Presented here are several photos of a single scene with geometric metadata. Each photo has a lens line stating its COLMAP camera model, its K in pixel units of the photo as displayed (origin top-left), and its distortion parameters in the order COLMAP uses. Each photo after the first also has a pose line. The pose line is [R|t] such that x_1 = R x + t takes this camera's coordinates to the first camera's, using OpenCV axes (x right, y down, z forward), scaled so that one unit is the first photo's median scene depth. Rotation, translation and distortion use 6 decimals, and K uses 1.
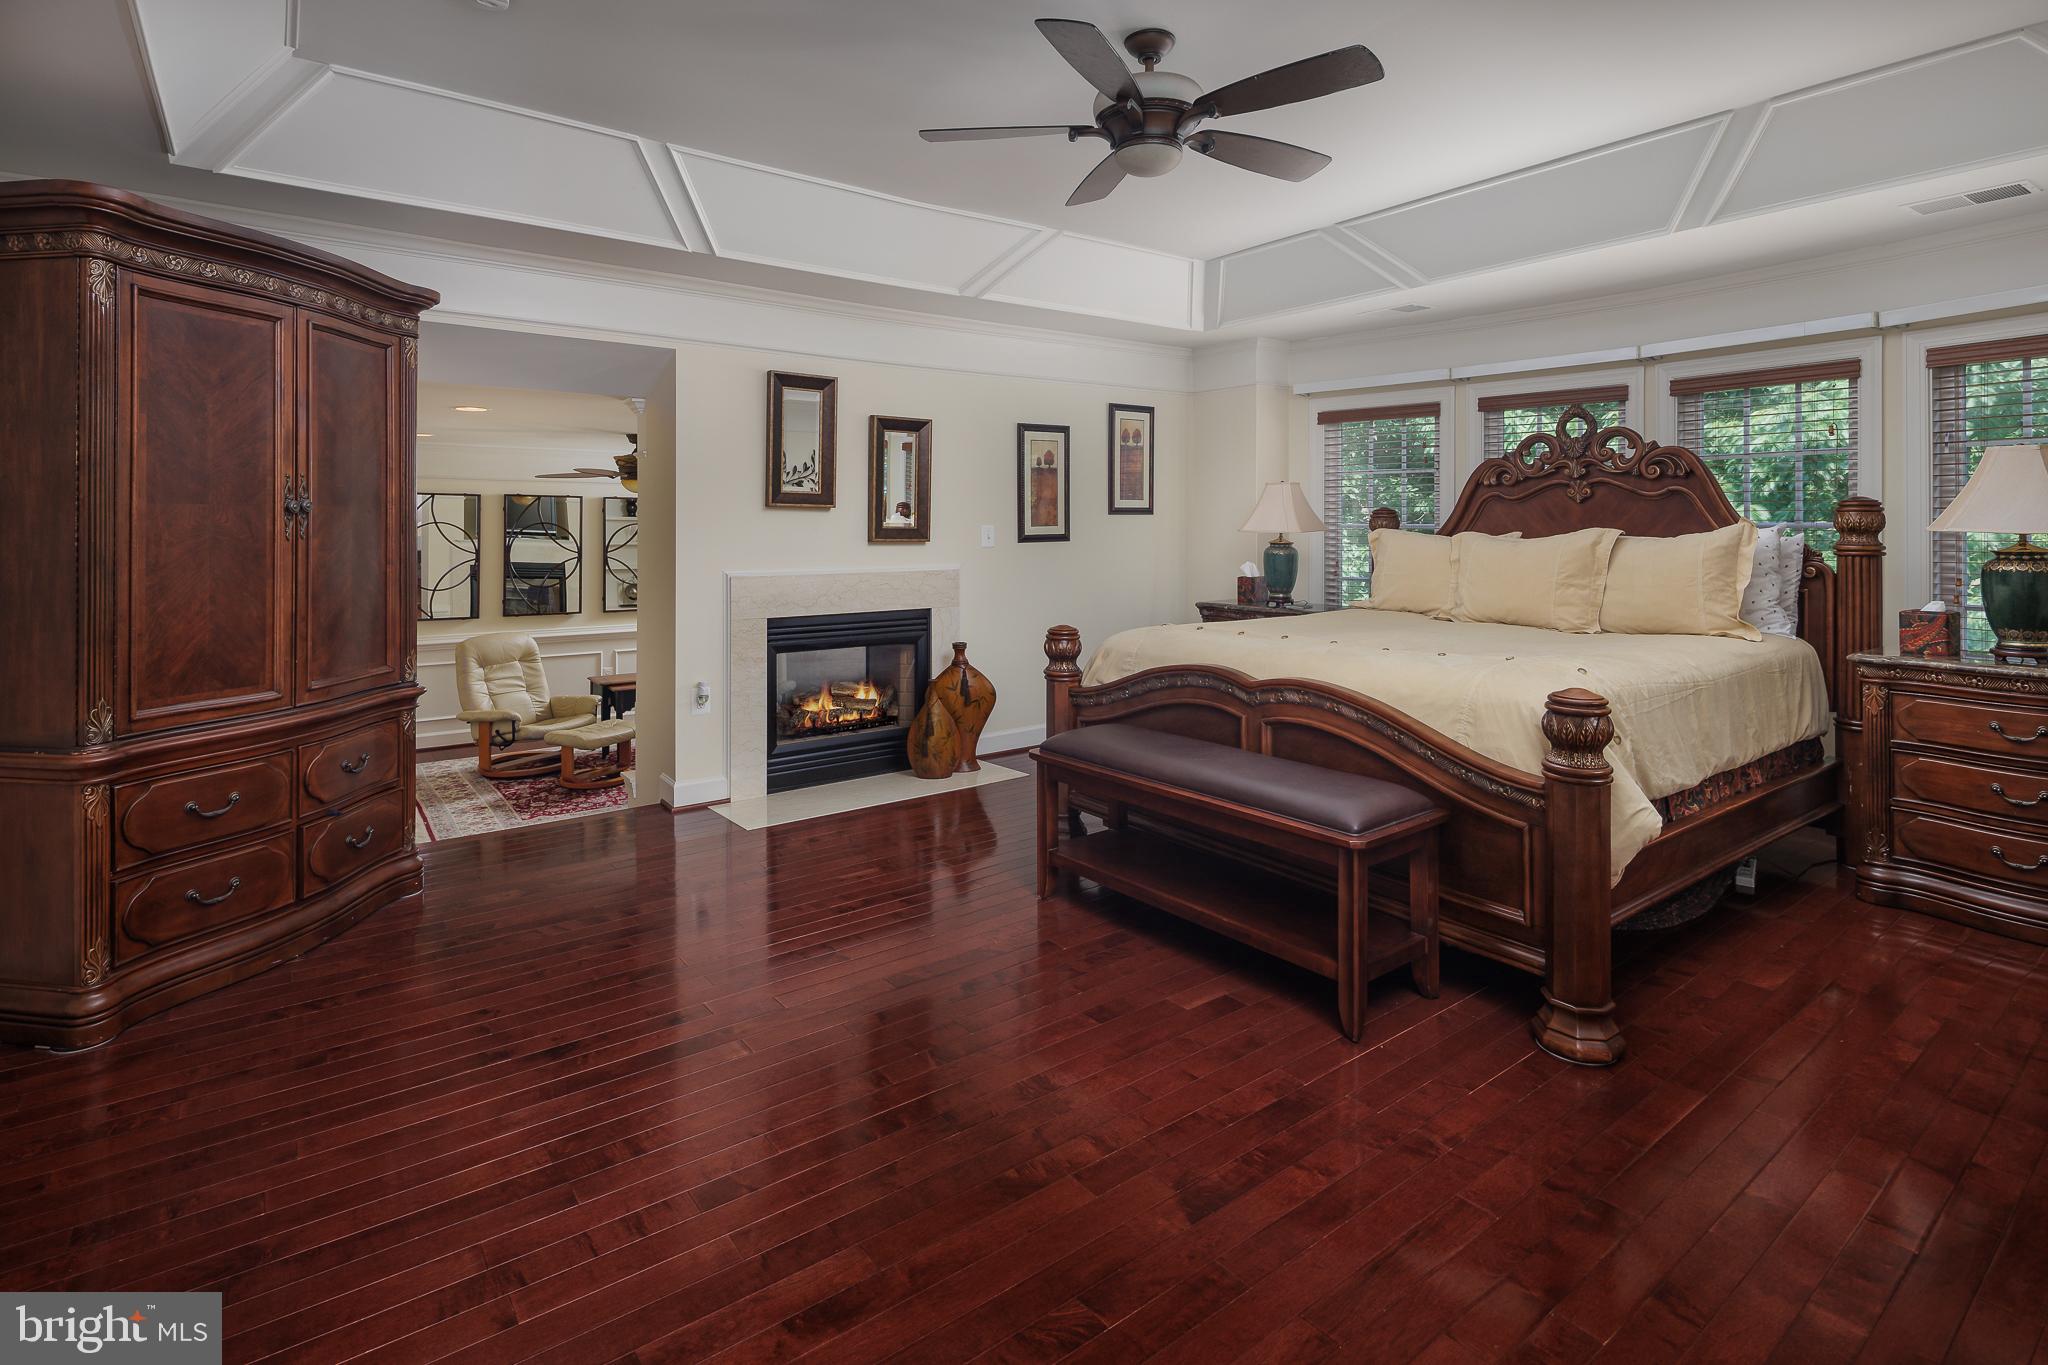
lens RADIAL K [[988.1, 0, 1010.1], [0, 988.1, 525.8], [0, 0, 1]] dist [-0.003966, -0.003245]
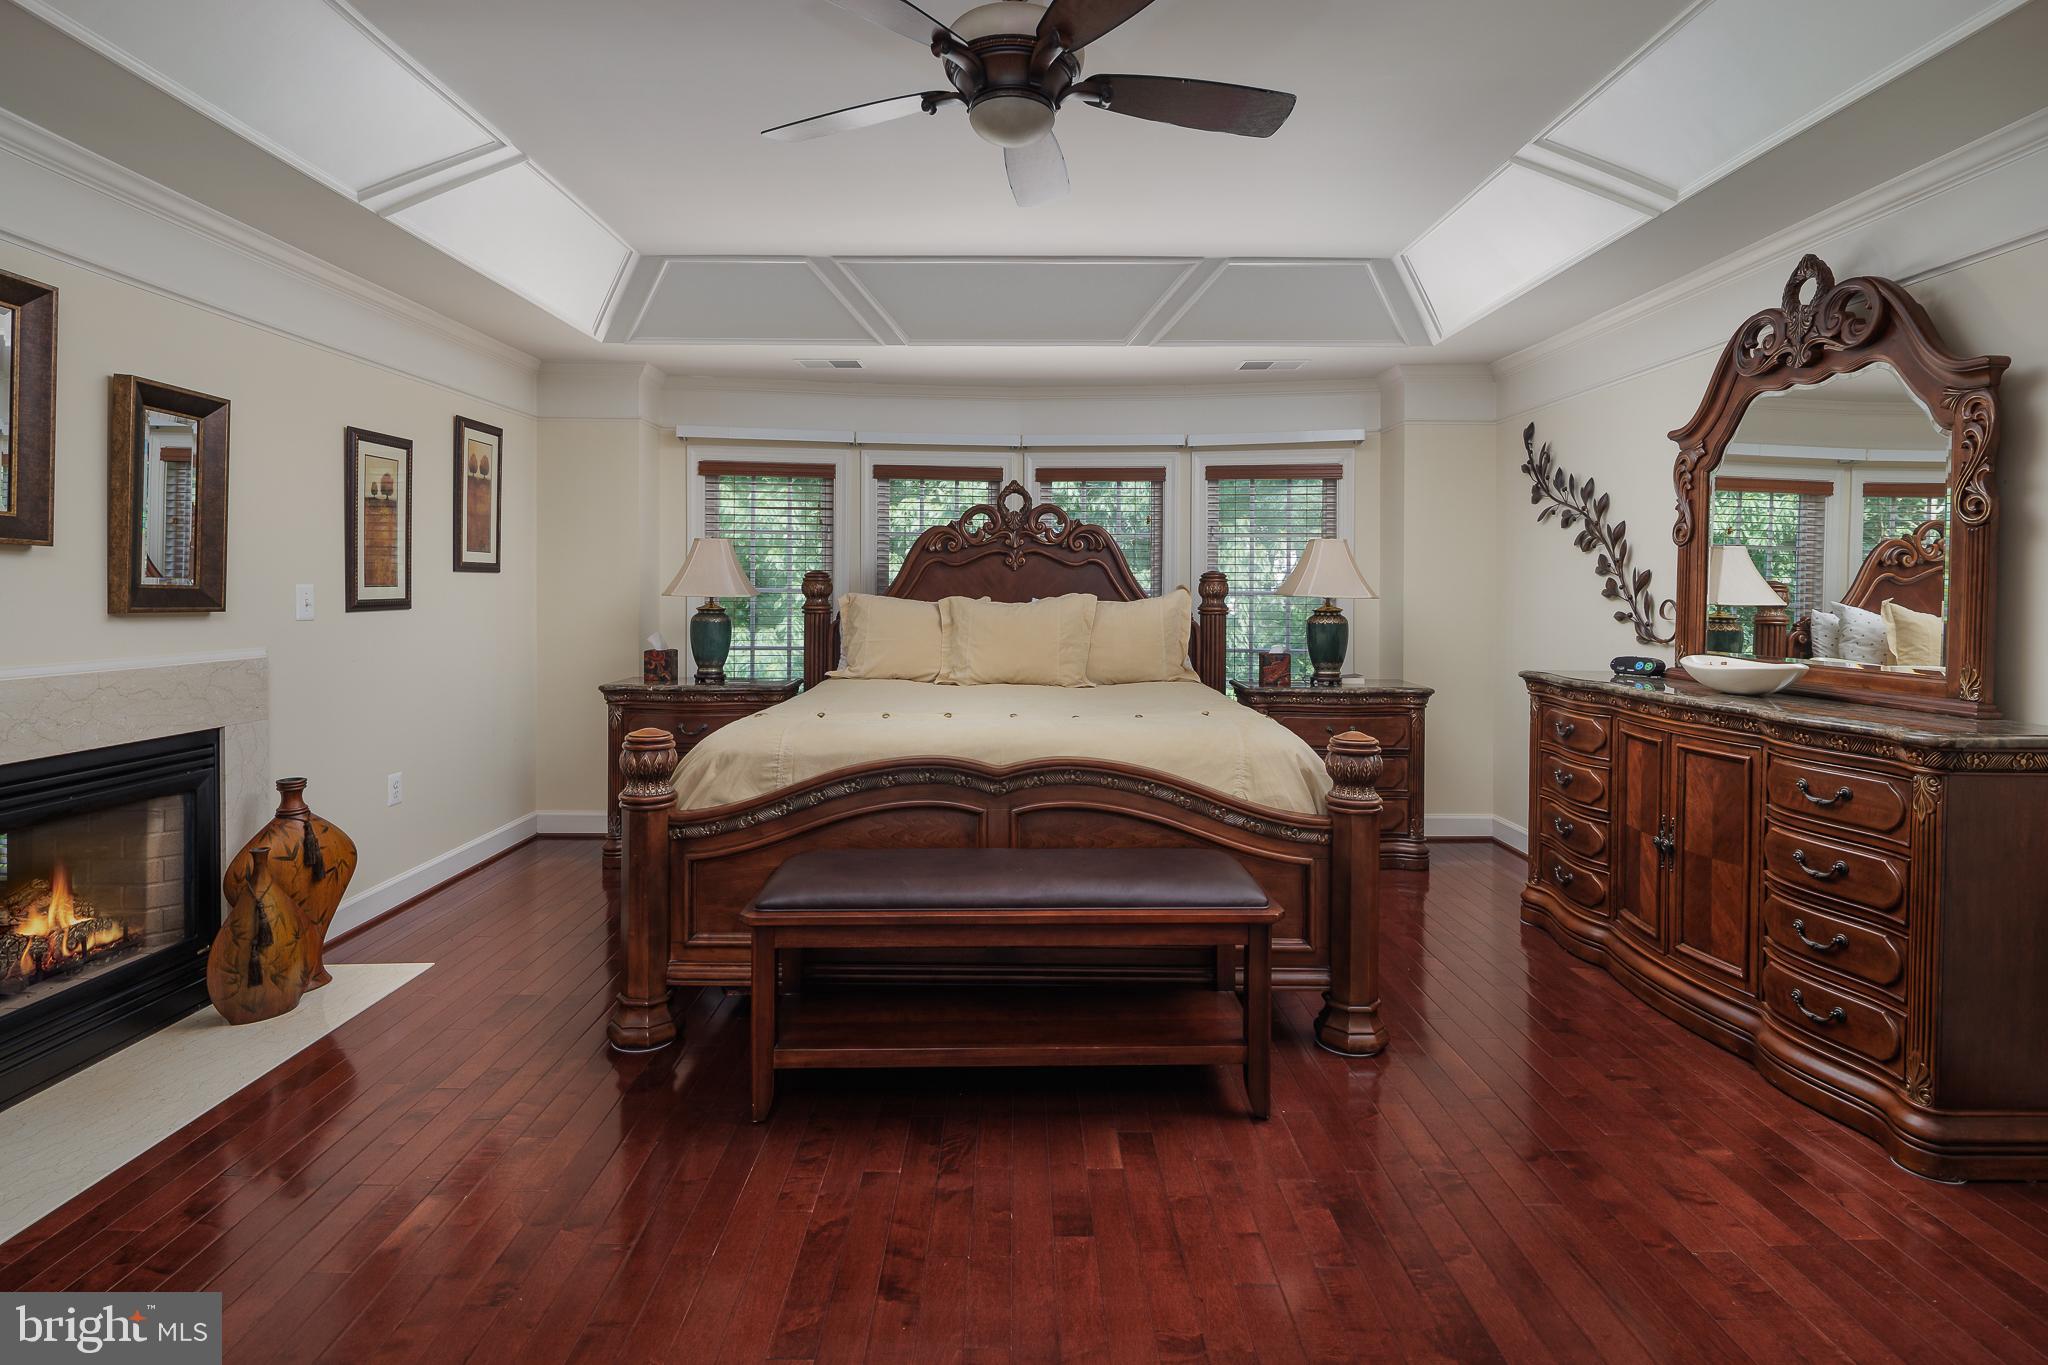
lens RADIAL K [[988.1, 0, 991.6], [0, 988.1, 607.5], [0, 0, 1]] dist [-0.003966, -0.003245]
pose [[0.593907, -0.008447, 0.804490, -0.306891], [-0.006856, 0.999855, 0.015560, 0.001371], [-0.804505, -0.014756, 0.593763, 0.331129]]
